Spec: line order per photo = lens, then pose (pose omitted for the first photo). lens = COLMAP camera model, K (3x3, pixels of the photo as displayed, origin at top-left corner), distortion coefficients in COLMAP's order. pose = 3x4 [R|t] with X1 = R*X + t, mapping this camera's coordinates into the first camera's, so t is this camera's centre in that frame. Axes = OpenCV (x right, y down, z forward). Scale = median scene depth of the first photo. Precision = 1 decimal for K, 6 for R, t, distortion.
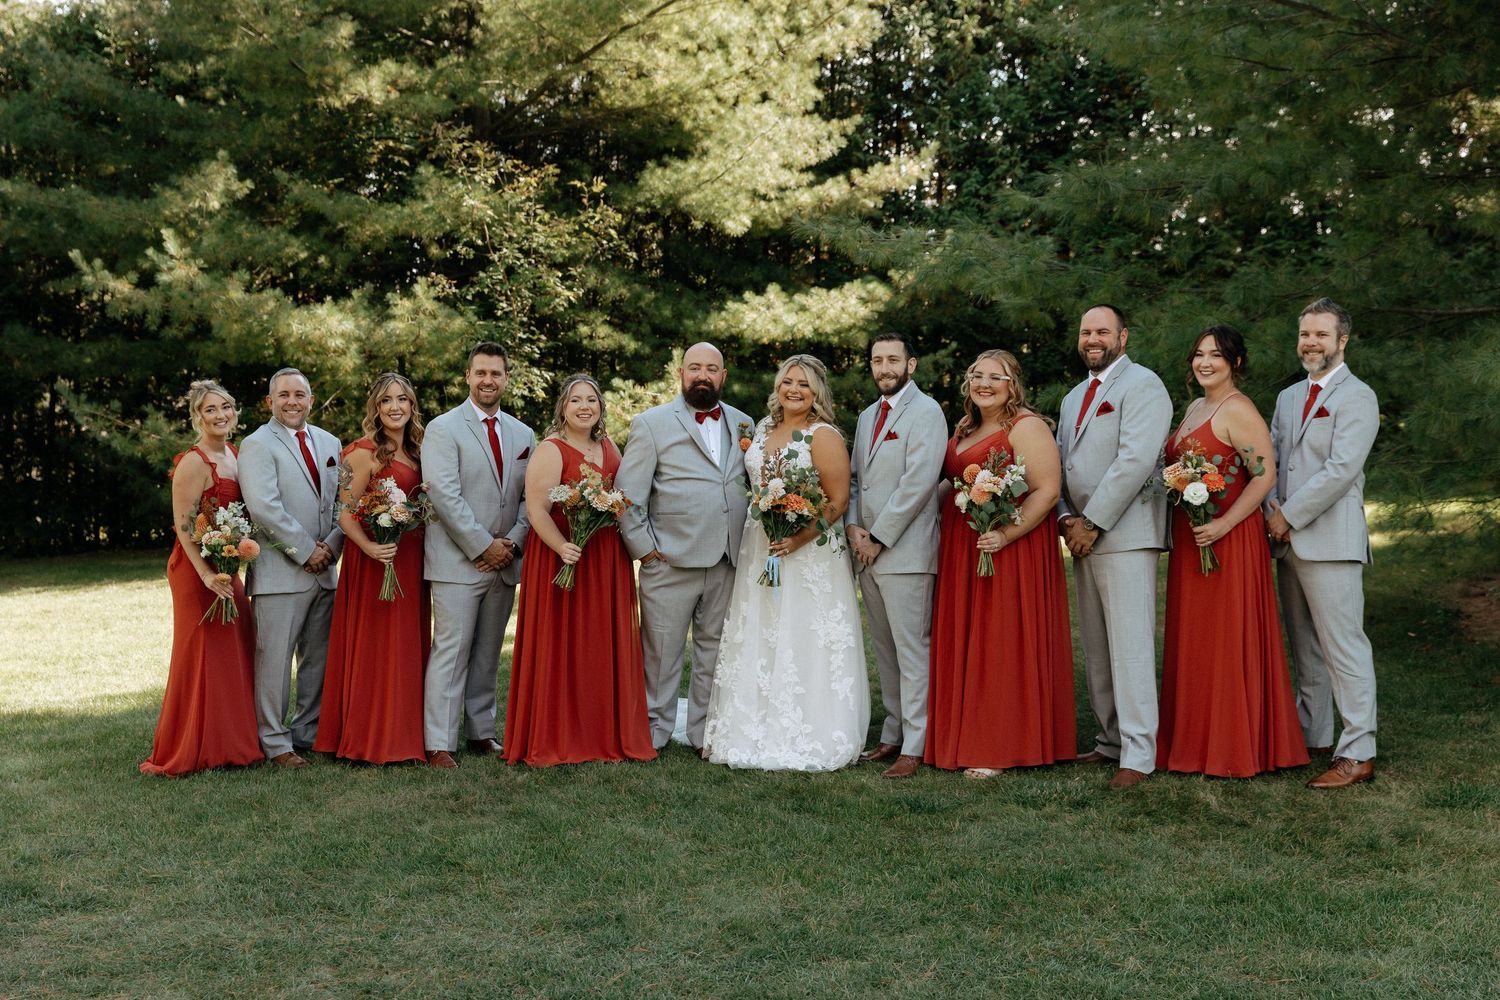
lens RADIAL K [[2091.8, 0, 759.3], [0, 2091.8, 489.2], [0, 0, 1]] dist [0.077680, 0.000000]
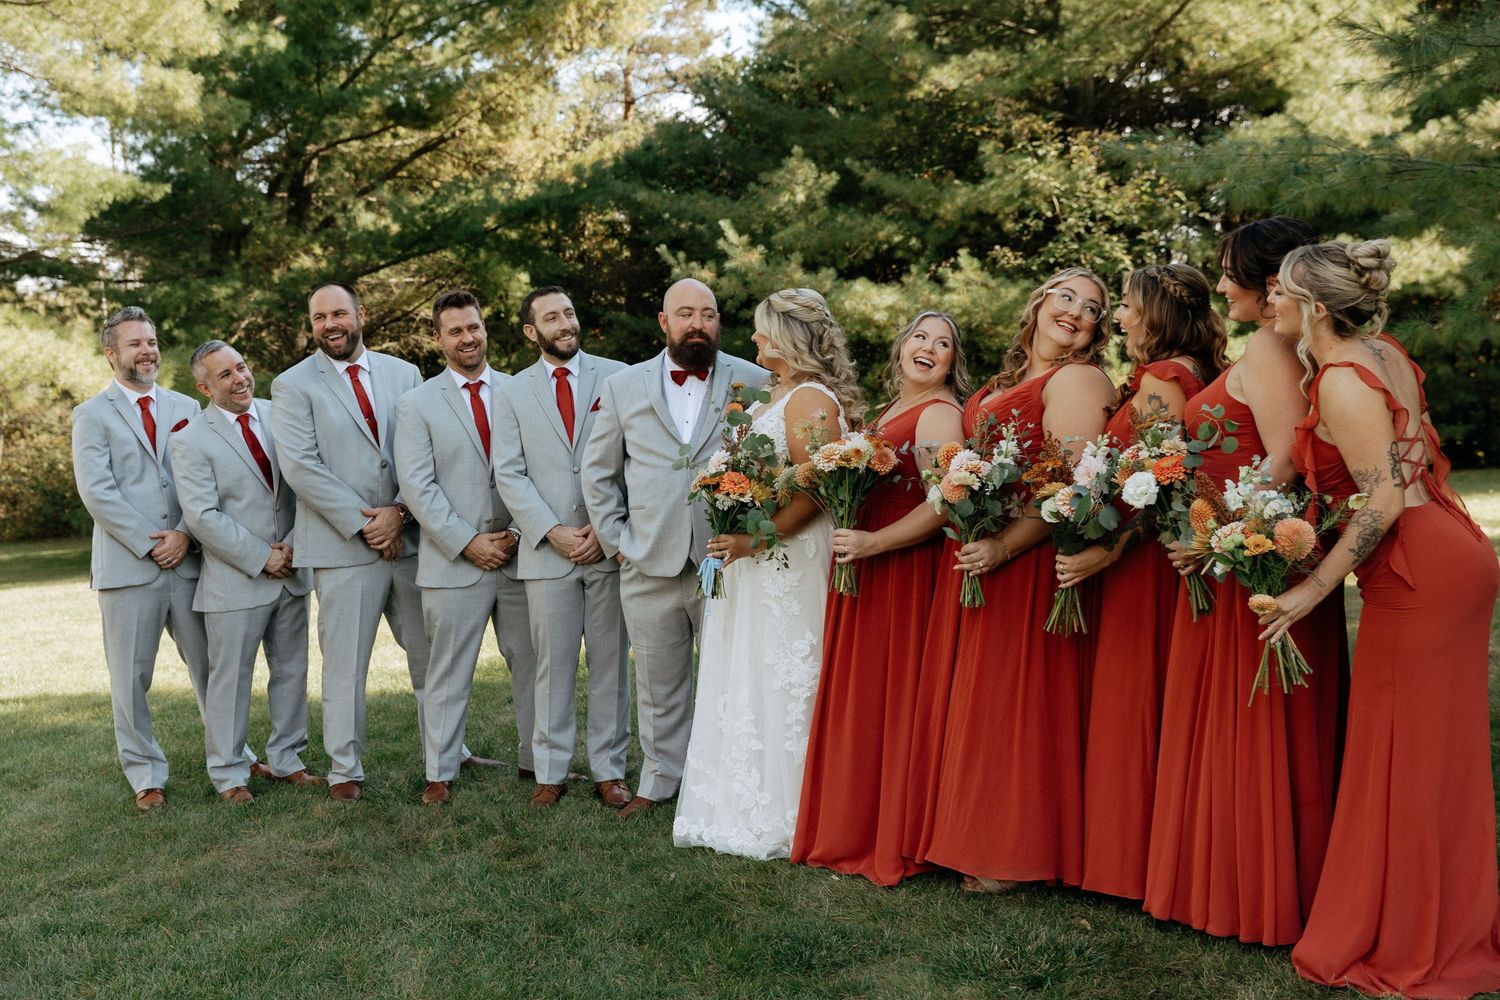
lens RADIAL K [[1662.2, 0, 759.4], [0, 1662.2, 511.4], [0, 0, 1]] dist [0.041550, 0.000000]
pose [[0.898869, 0.008408, -0.438138, 0.097090], [0.010077, 0.999155, 0.039849, -0.003789], [0.438102, -0.040234, 0.898024, 0.174351]]
